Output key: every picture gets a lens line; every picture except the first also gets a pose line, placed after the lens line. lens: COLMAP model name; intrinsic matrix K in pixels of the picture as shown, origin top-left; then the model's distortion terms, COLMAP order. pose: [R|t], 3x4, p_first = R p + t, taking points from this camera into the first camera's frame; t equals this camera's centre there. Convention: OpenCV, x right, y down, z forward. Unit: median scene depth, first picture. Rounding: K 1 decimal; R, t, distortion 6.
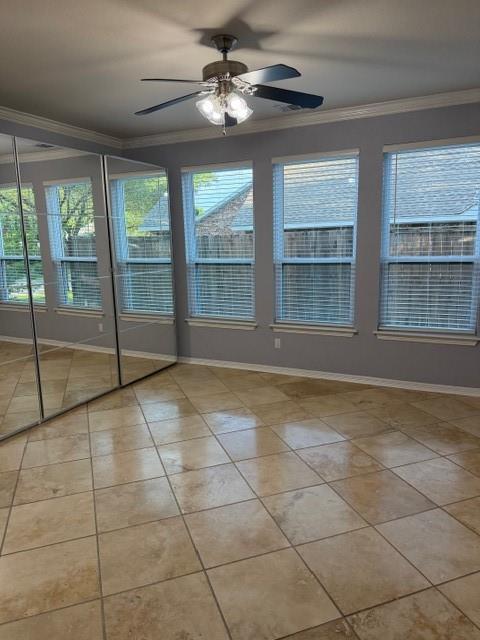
lens RADIAL K [[448.6, 0, 240.0], [0, 448.6, 320.0], [0, 0, 1]] dist [0.001019, -0.006166]
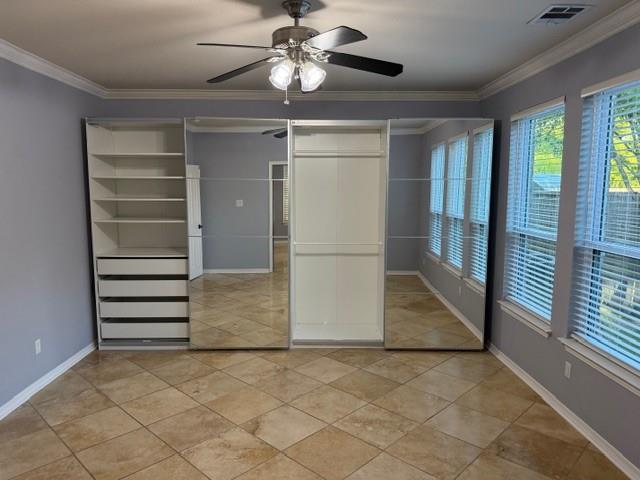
lens RADIAL K [[448.6, 0, 320.0], [0, 448.6, 240.0], [0, 0, 1]] dist [0.001019, -0.006166]
pose [[0.444436, 0.127587, -0.886678, 0.578285], [-0.173866, 0.983269, 0.054337, -0.128419], [0.878776, 0.130014, 0.459183, 0.443263]]
